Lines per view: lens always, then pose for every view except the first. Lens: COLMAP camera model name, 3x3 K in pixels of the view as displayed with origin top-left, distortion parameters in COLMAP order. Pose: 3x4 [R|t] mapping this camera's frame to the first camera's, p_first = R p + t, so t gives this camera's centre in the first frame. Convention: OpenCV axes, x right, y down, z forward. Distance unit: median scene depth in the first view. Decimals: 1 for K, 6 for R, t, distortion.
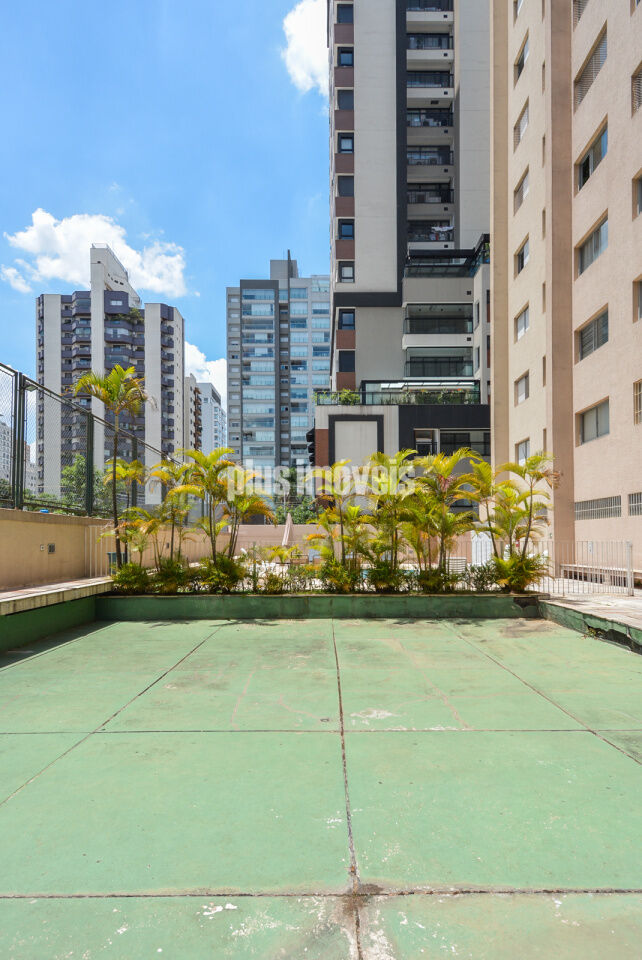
lens RADIAL K [[523.3, 0, 330.2], [0, 523.3, 532.2], [0, 0, 1]] dist [0.037259, -0.000803]
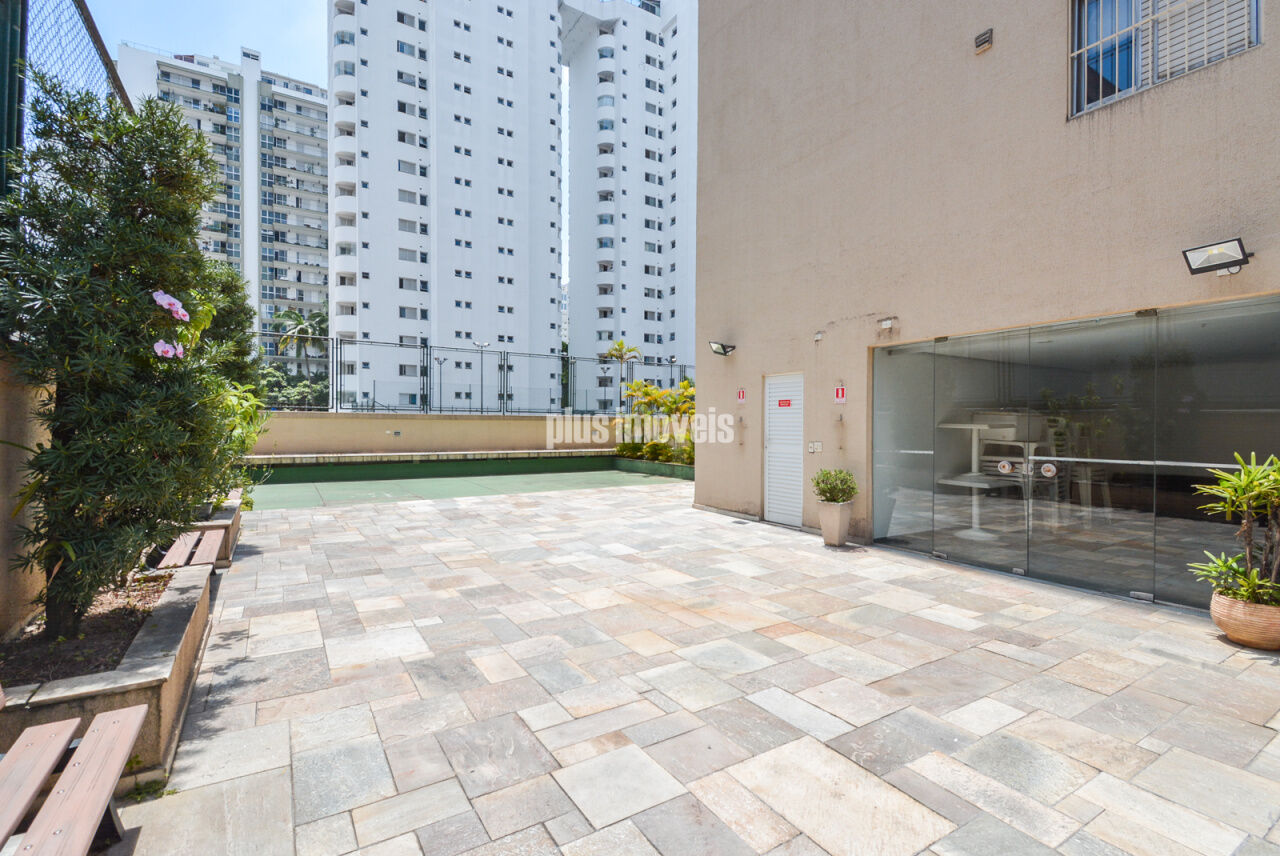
lens RADIAL K [[567.1, 0, 644.7], [0, 567.1, 436.6], [0, 0, 1]] dist [0.032380, -0.015715]
pose [[0.521507, 0.023316, -0.852929, 0.141439], [0.010236, 0.999384, 0.033578, -0.002719], [0.853186, -0.026241, 0.520946, -0.002388]]
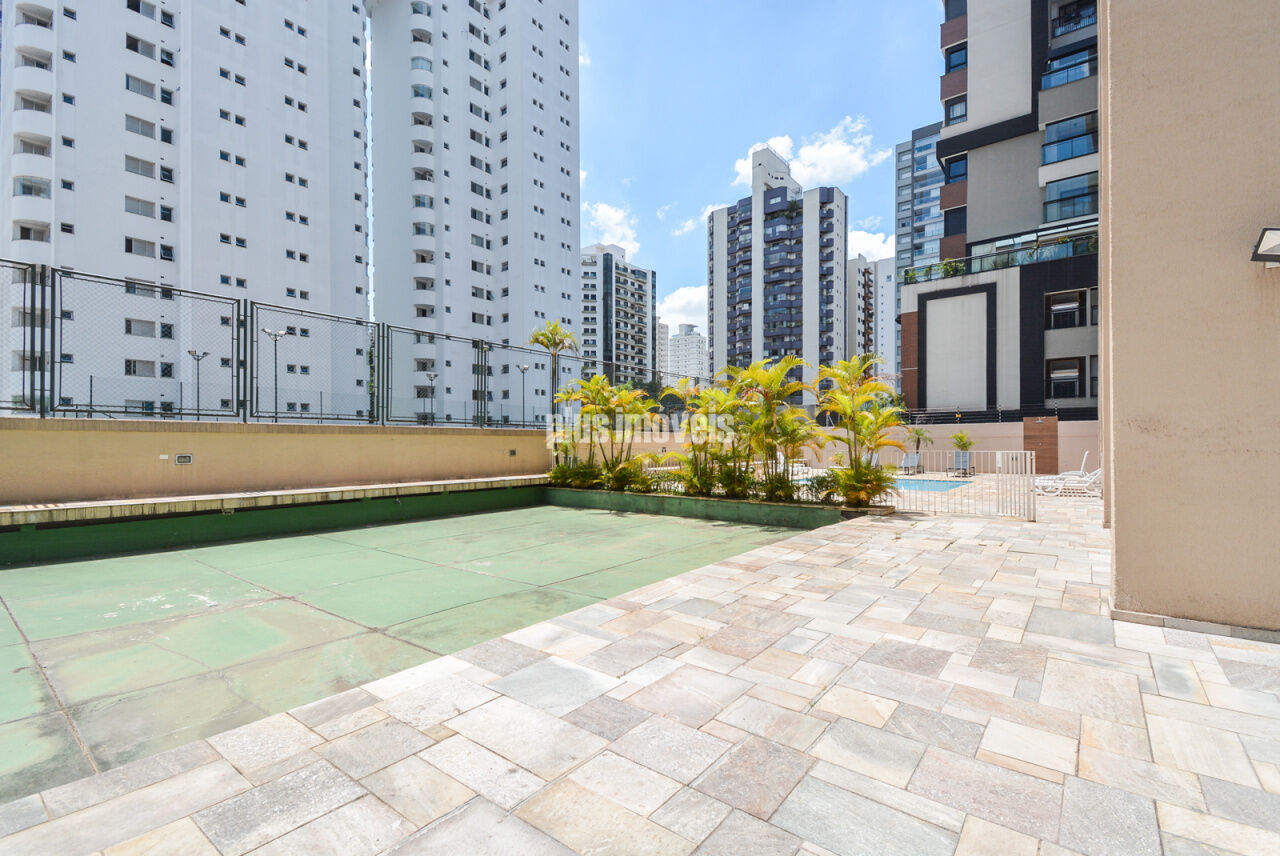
lens RADIAL K [[567.1, 0, 632.7], [0, 567.1, 446.1], [0, 0, 1]] dist [0.032380, -0.015715]
pose [[0.773507, 0.005211, -0.633766, 0.067487], [0.011721, 0.999678, 0.022525, -0.001809], [0.633679, -0.024851, 0.773197, -0.002098]]
